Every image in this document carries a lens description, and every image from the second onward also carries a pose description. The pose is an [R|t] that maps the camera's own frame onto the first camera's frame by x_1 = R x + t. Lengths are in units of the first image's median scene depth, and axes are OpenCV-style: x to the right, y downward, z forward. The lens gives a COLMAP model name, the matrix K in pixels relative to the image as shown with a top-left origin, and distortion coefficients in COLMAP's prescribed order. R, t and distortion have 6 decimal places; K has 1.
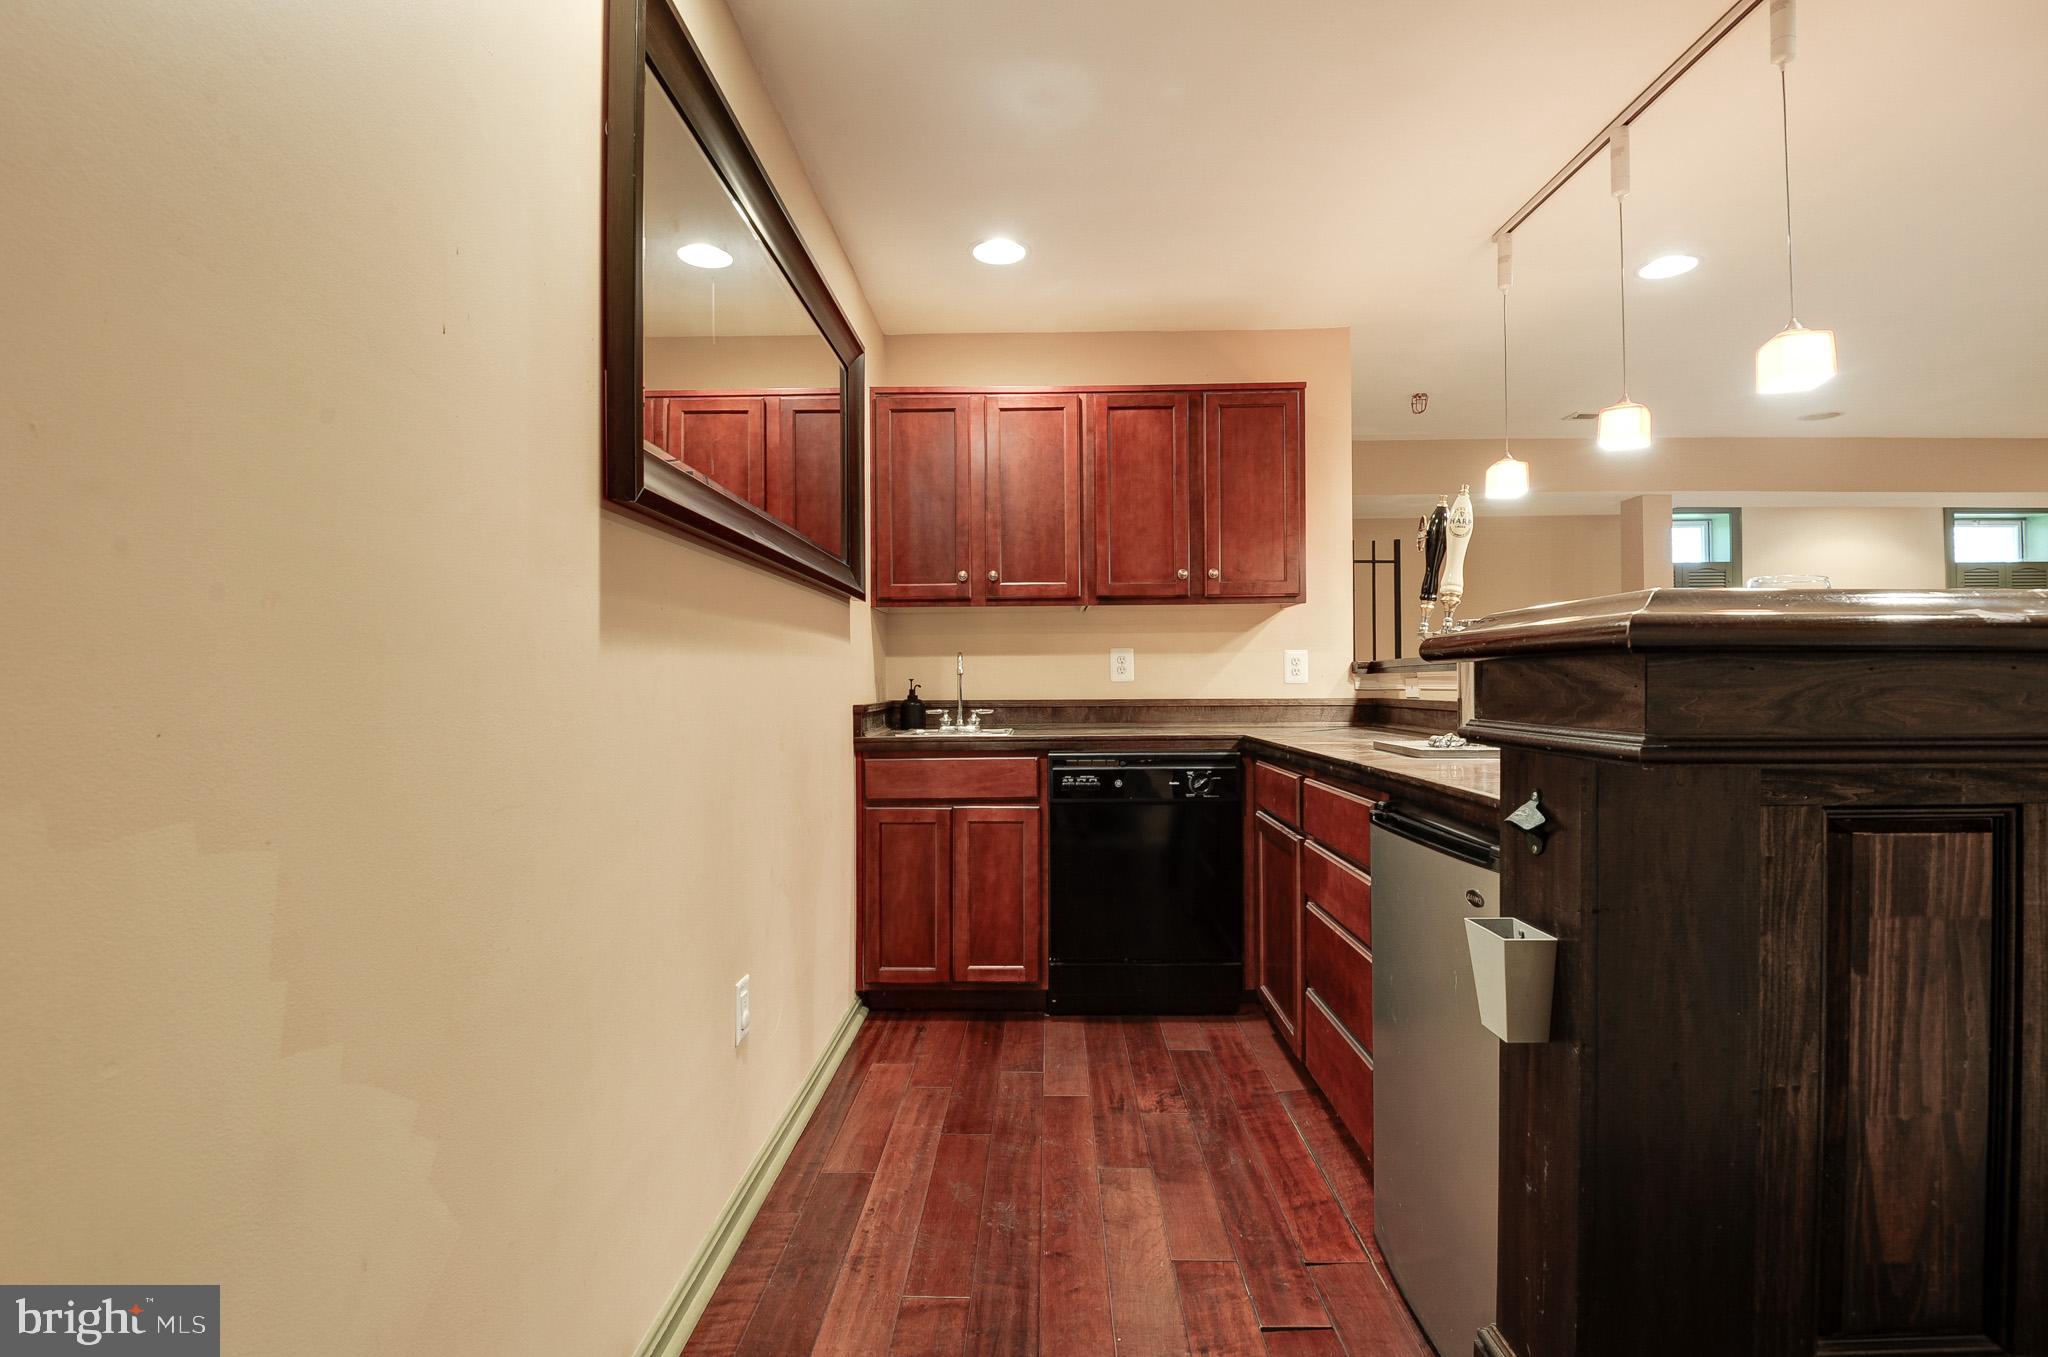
lens RADIAL K [[959.9, 0, 1000.1], [0, 959.9, 685.4], [0, 0, 1]] dist [-0.023886, -0.000390]
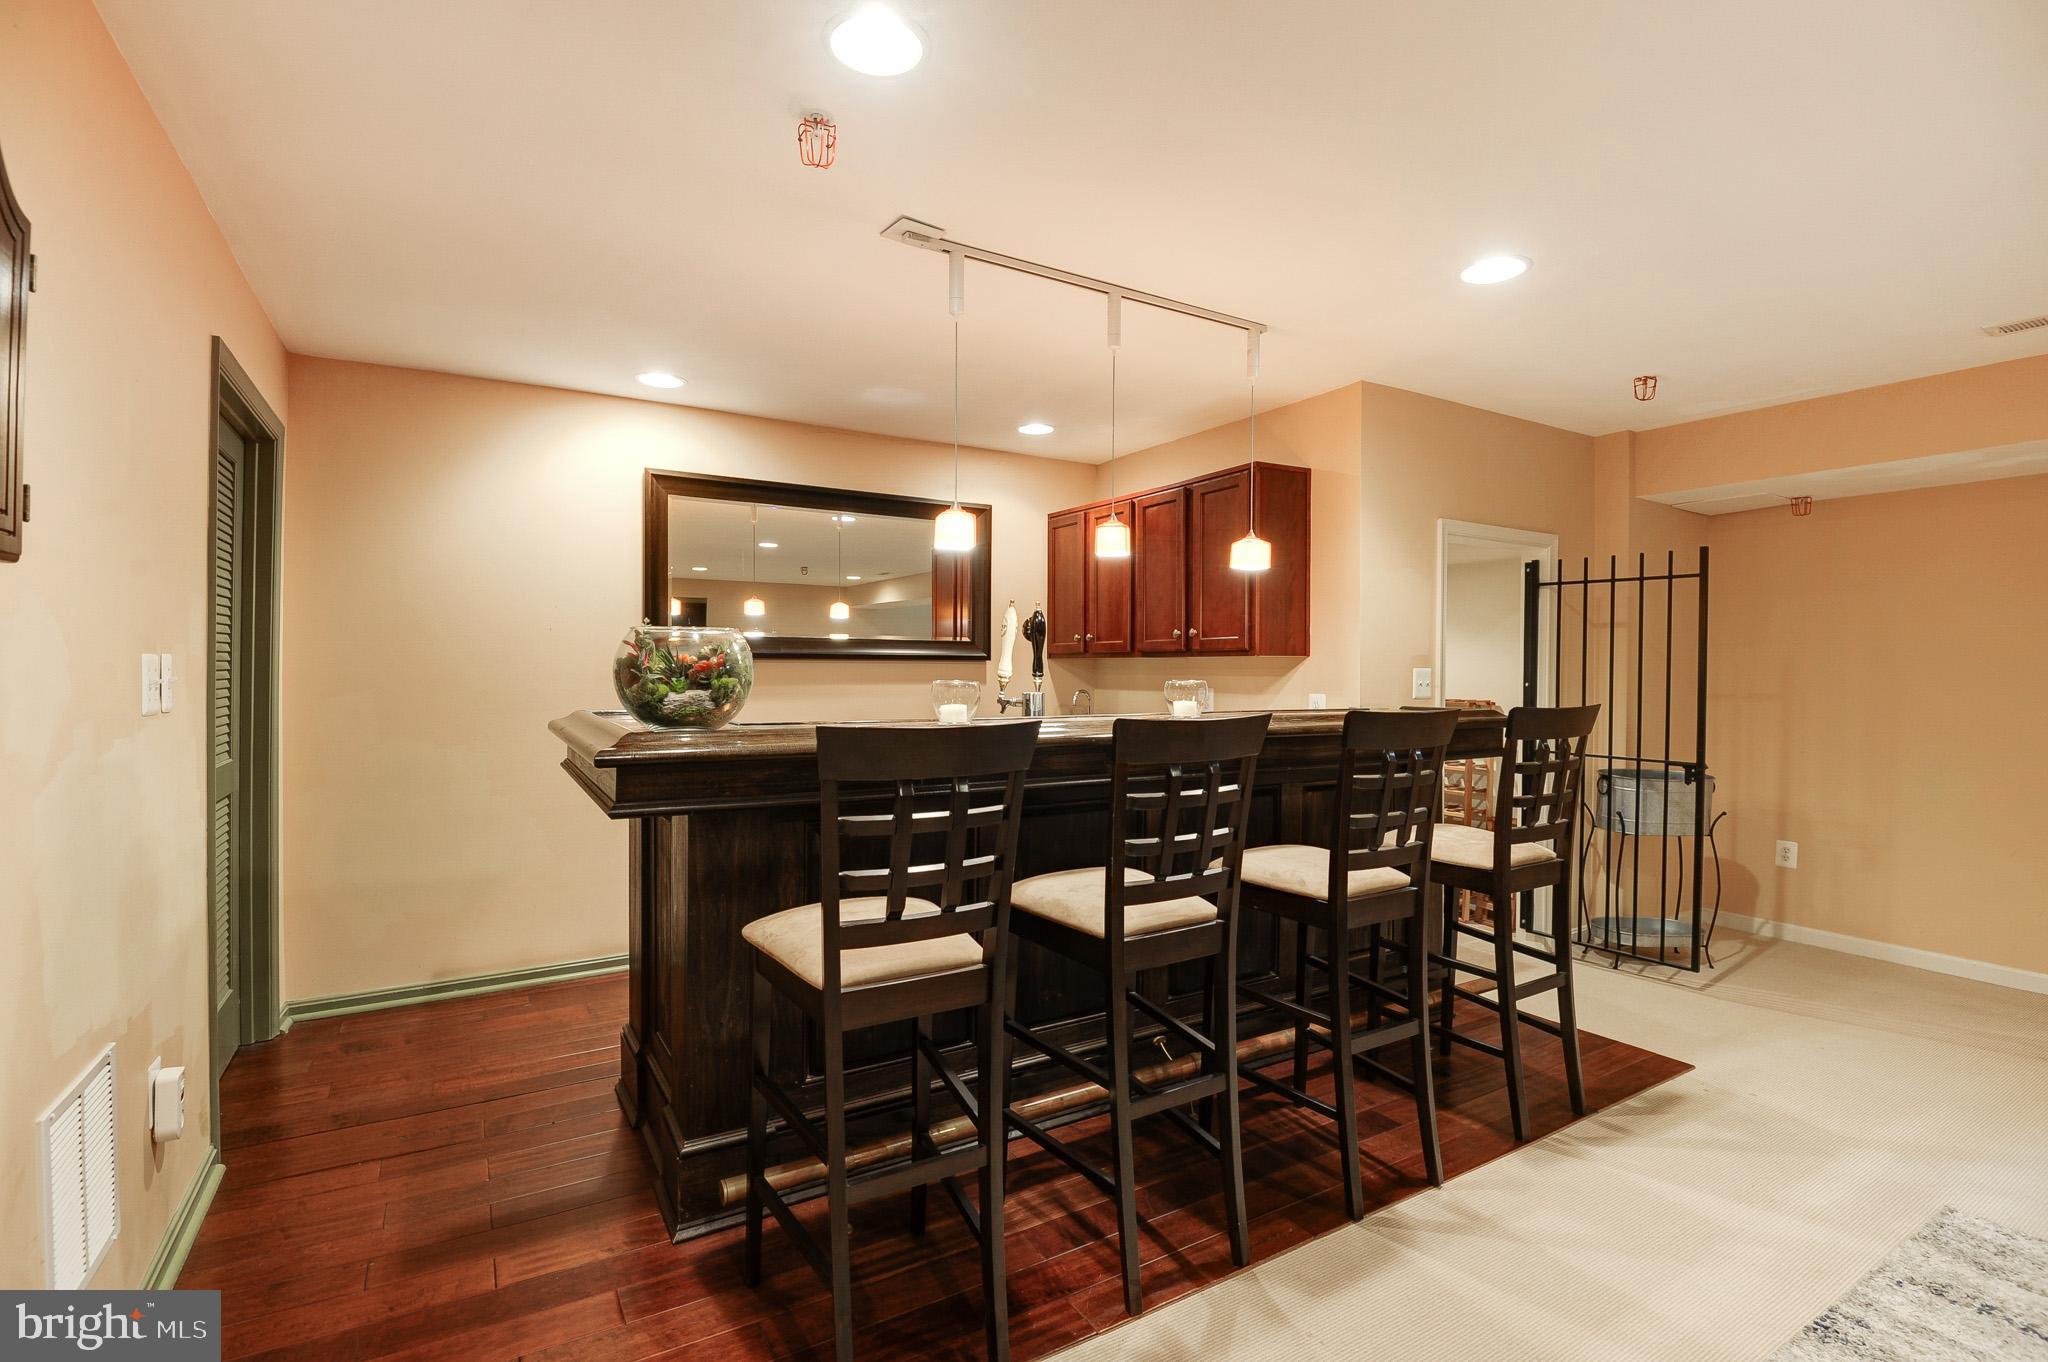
lens RADIAL K [[923.1, 0, 1024.0], [0, 923.1, 681.0], [0, 0, 1]] dist [-0.001630, -0.000604]
pose [[0.544569, 0.017794, -0.838527, 1.086087], [-0.010370, 0.999841, 0.014483, -0.068363], [0.838652, 0.000809, 0.544667, 0.168282]]
